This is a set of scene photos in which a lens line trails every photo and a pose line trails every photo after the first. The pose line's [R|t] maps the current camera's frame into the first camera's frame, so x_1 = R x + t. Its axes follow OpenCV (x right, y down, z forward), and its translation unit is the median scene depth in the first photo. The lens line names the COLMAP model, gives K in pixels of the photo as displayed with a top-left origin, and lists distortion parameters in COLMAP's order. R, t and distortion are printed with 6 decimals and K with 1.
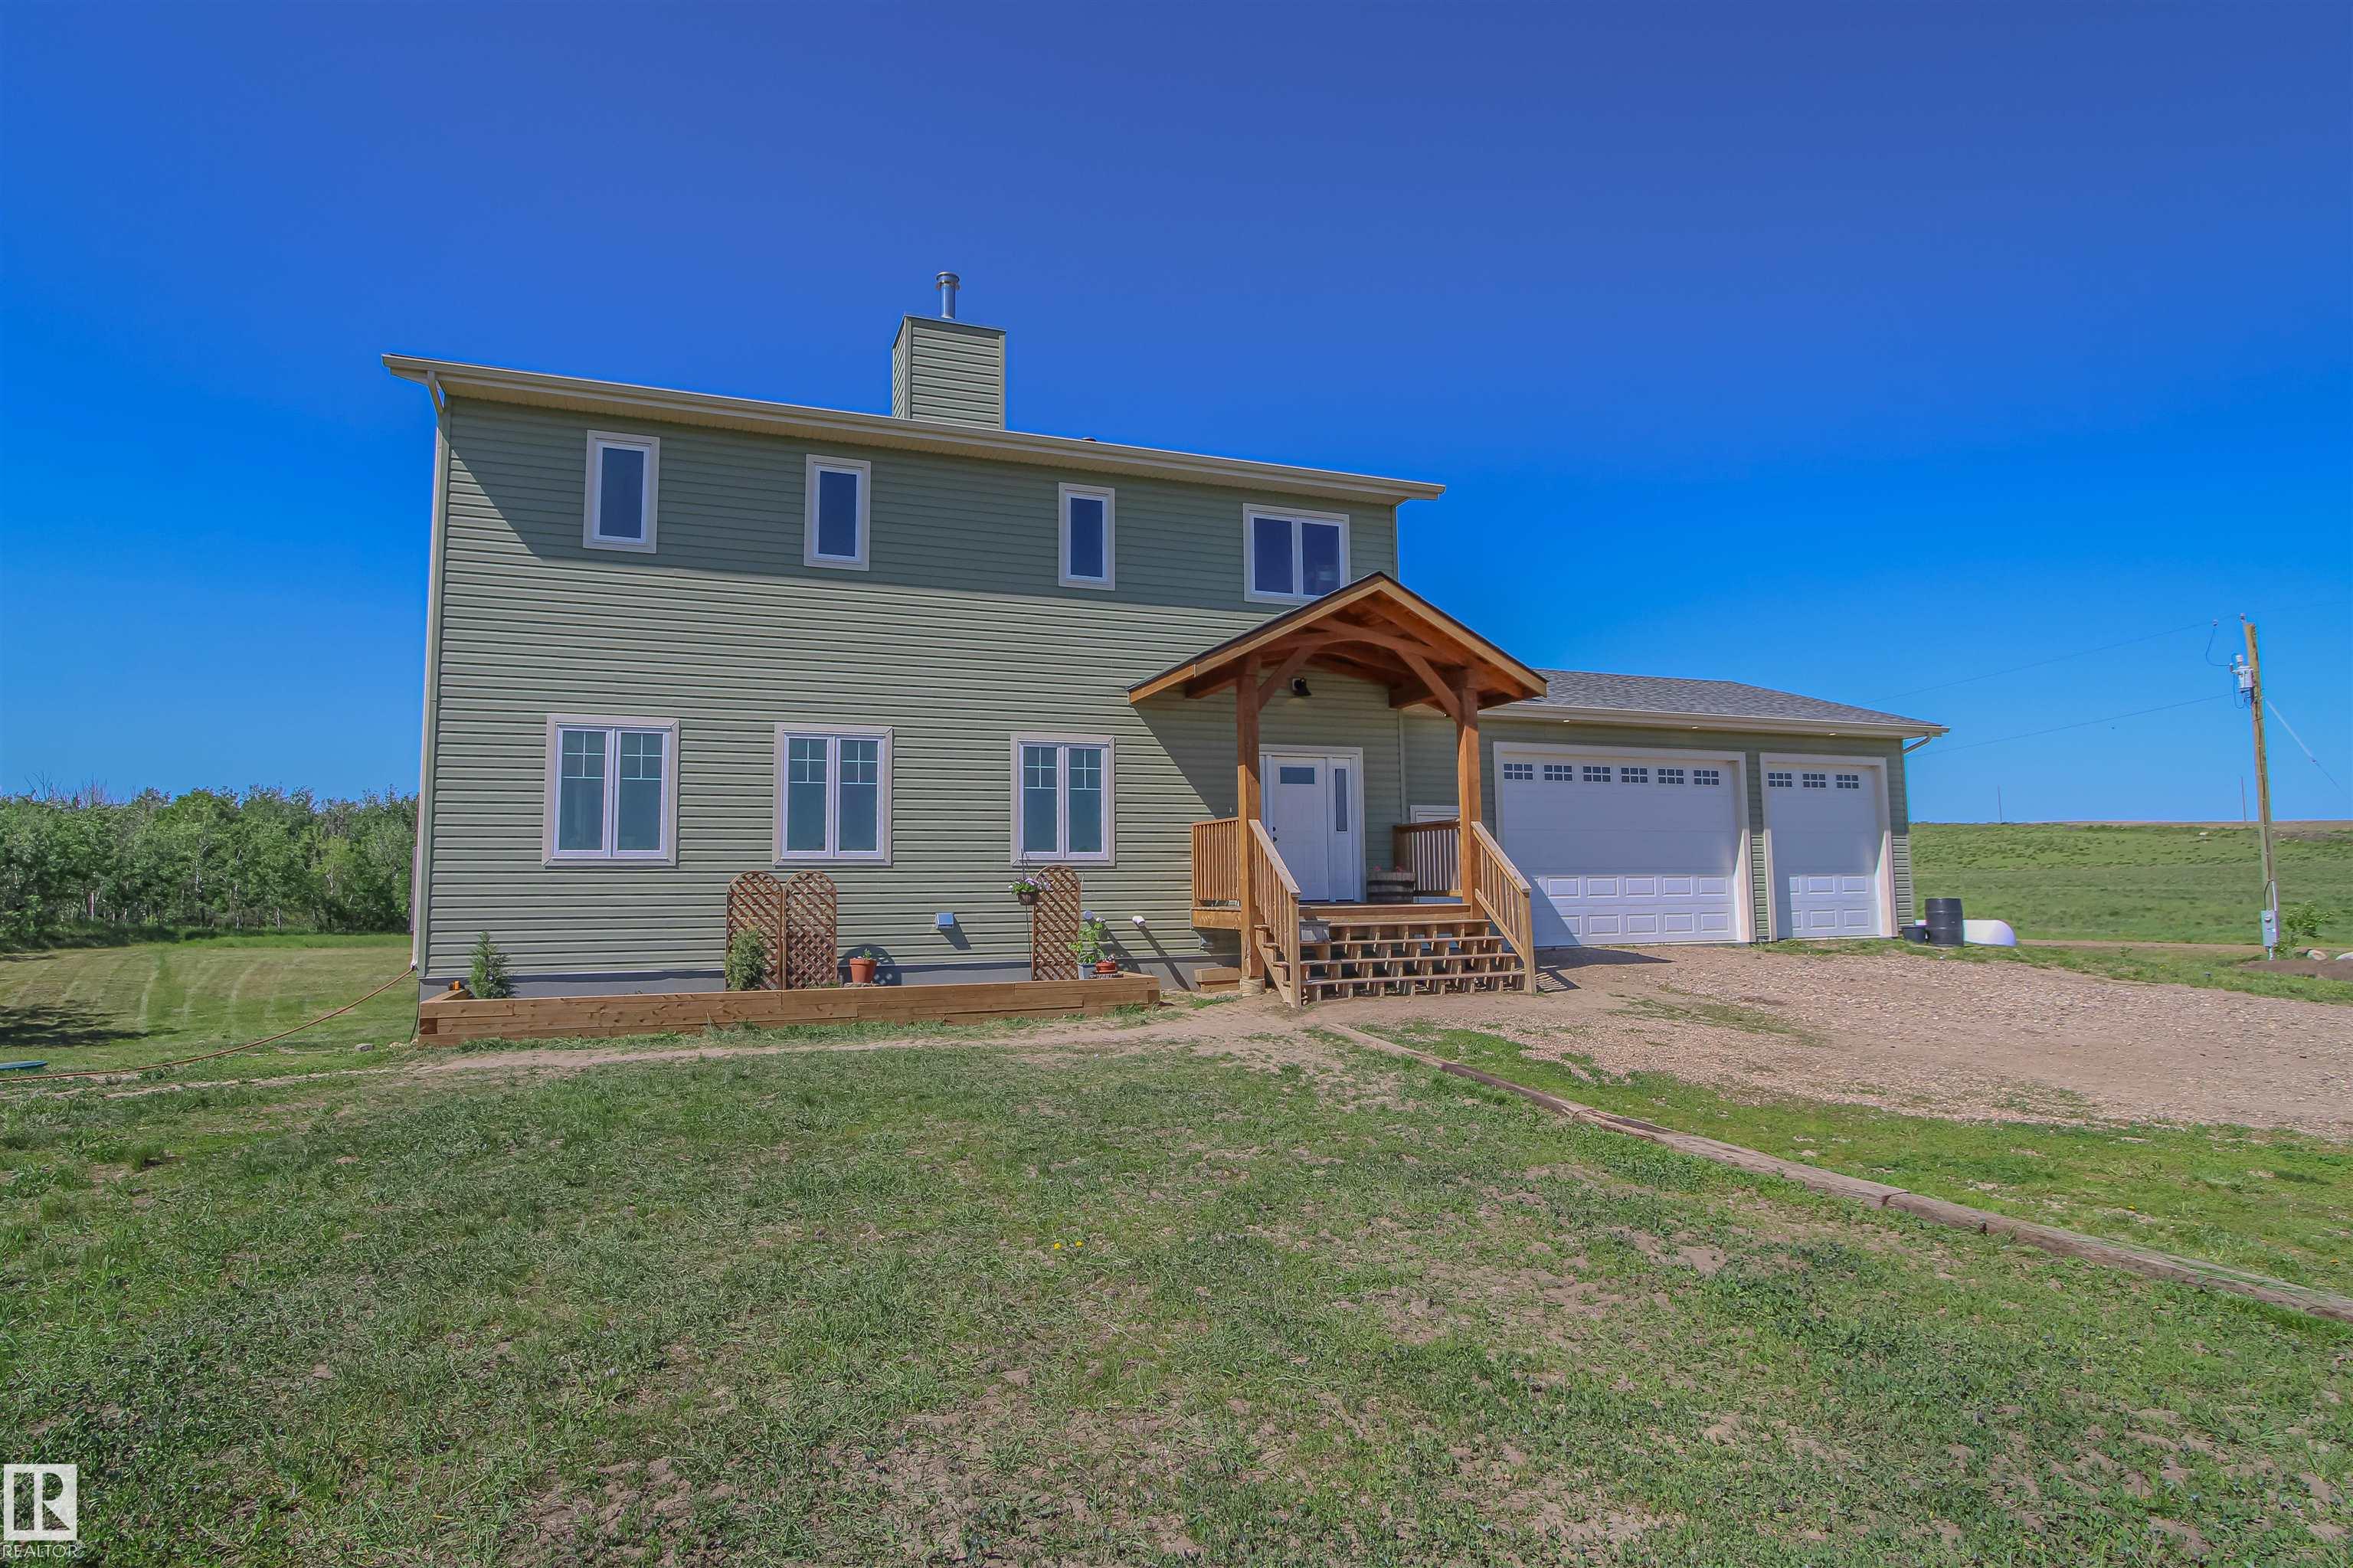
lens RADIAL K [[1111.6, 0, 1168.8], [0, 1111.6, 778.2], [0, 0, 1]] dist [-0.014566, 0.000518]
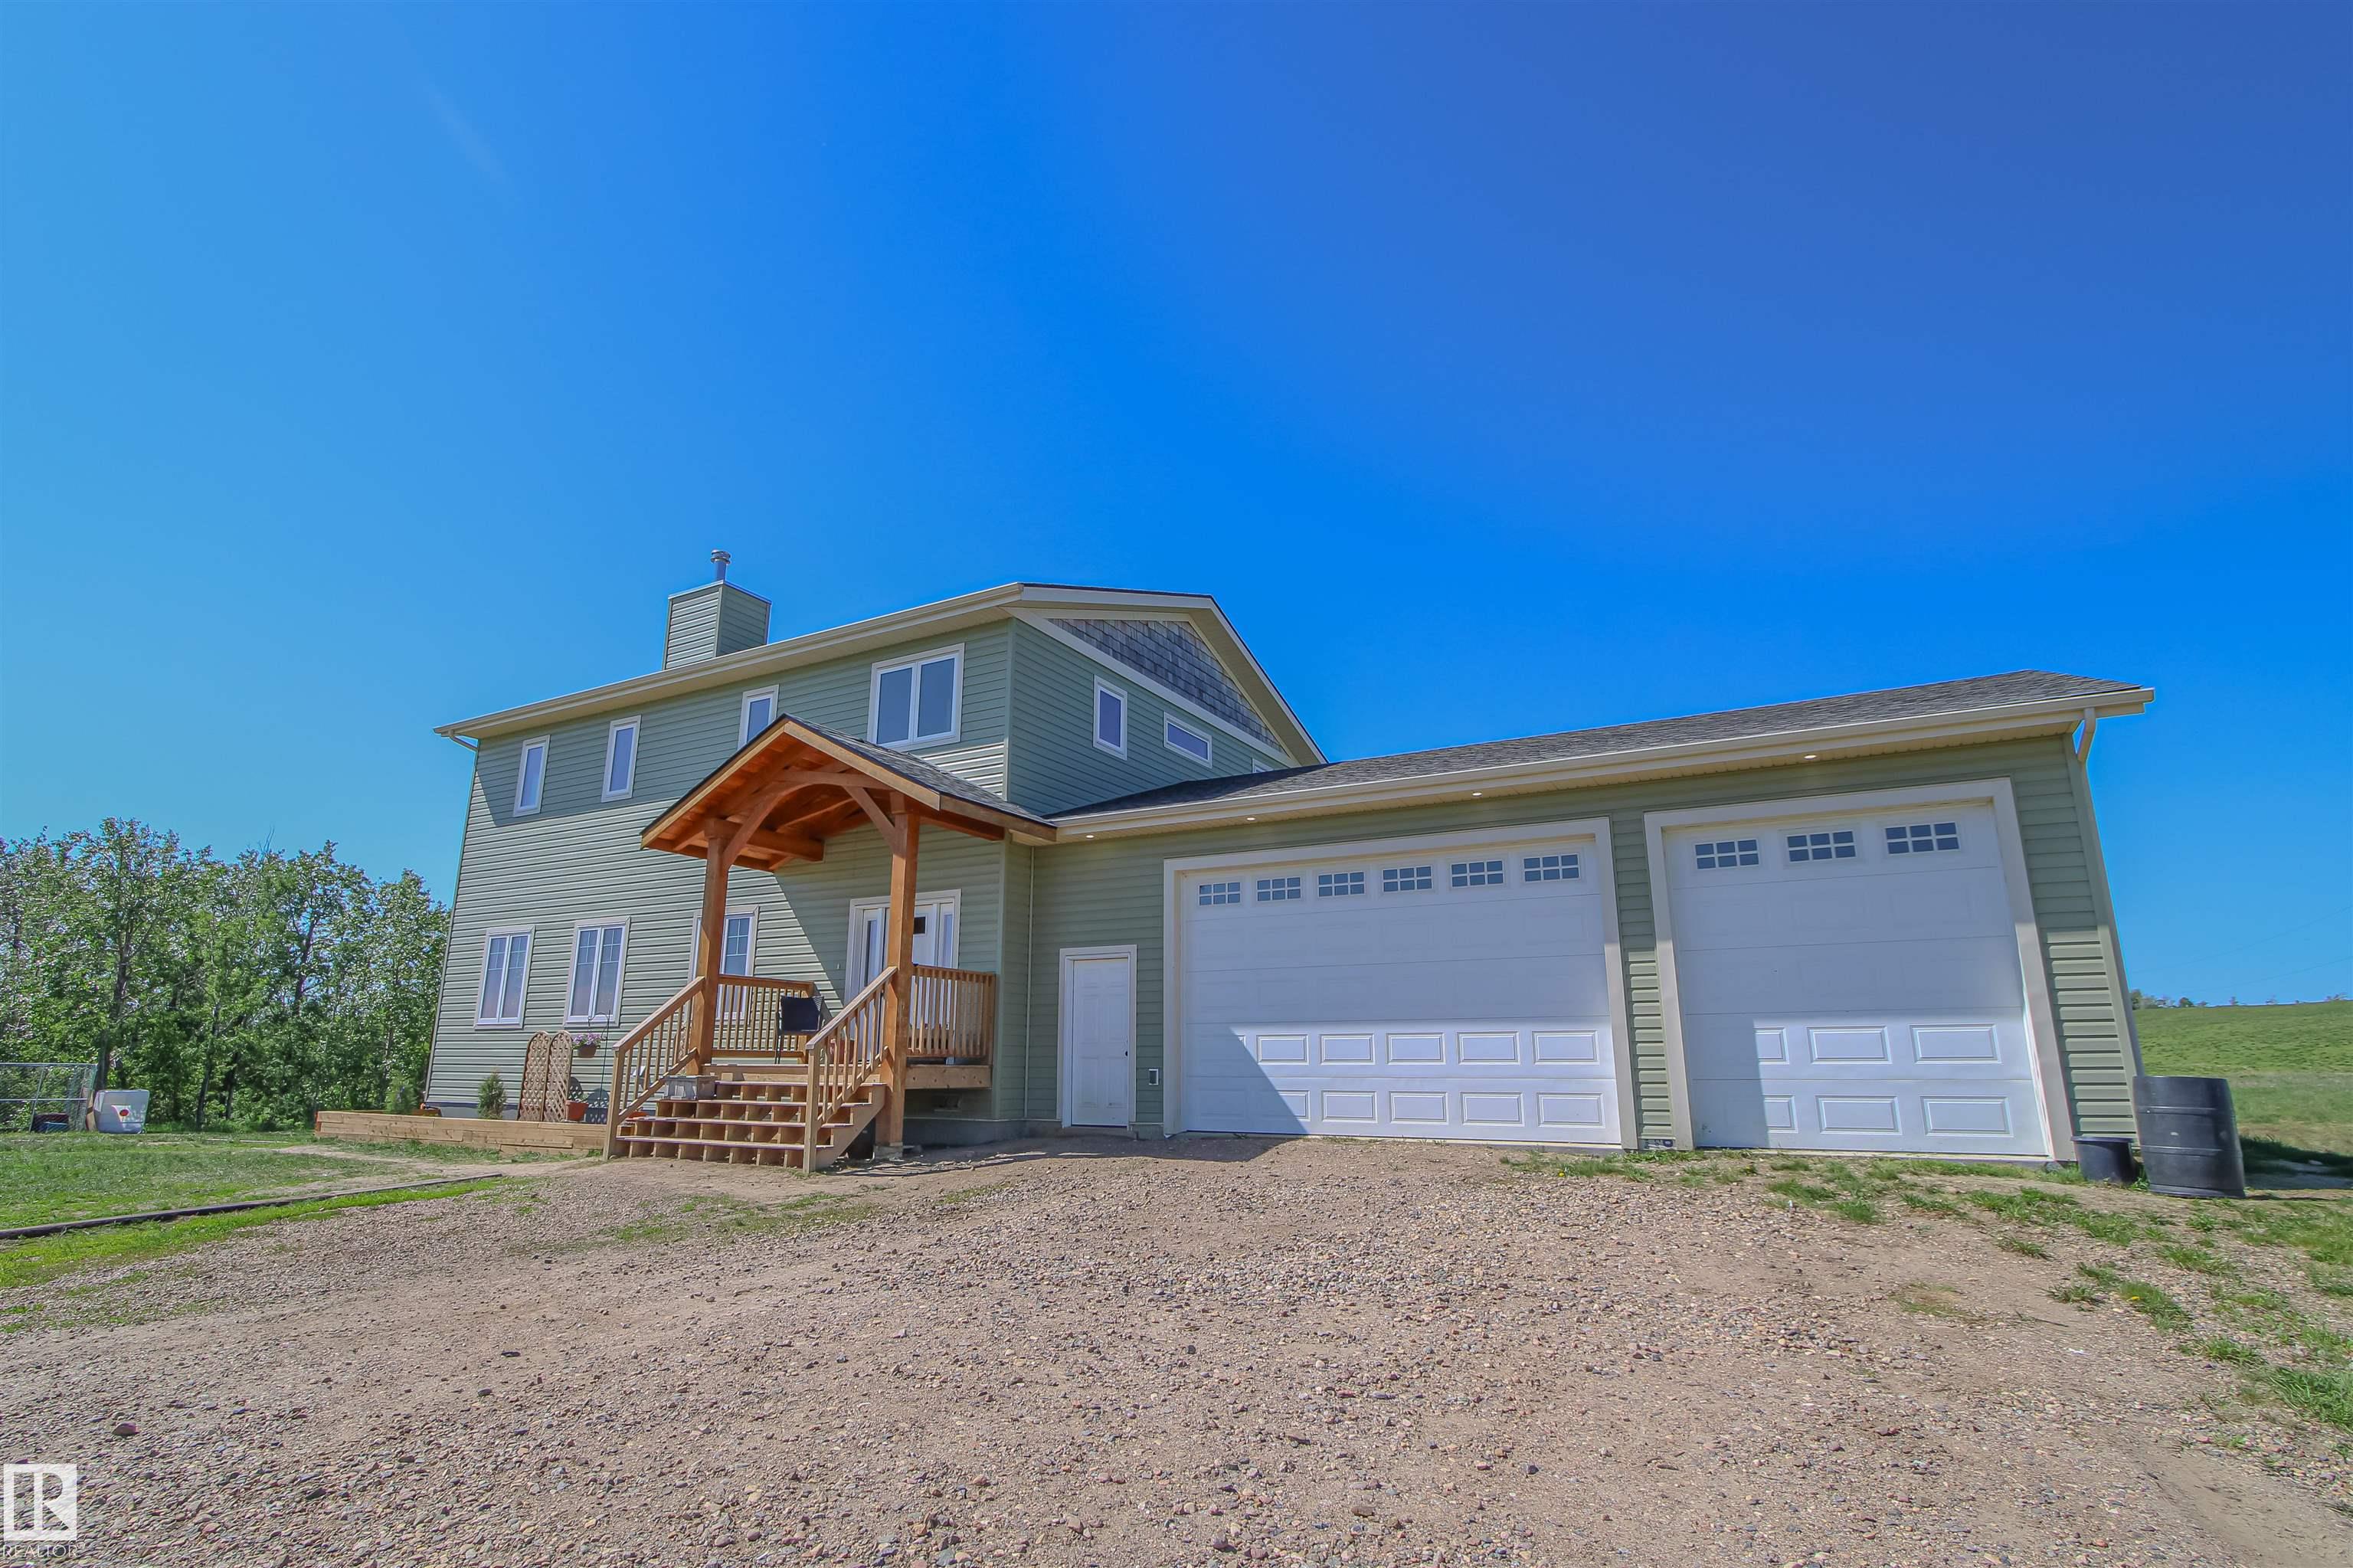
lens RADIAL K [[1111.6, 0, 1168.8], [0, 1111.6, 778.2], [0, 0, 1]] dist [-0.014566, 0.000518]
pose [[0.679464, -0.174755, -0.712593, 0.814030], [0.063718, 0.981606, -0.179972, 0.049689], [0.730936, 0.076880, 0.678101, 0.430348]]
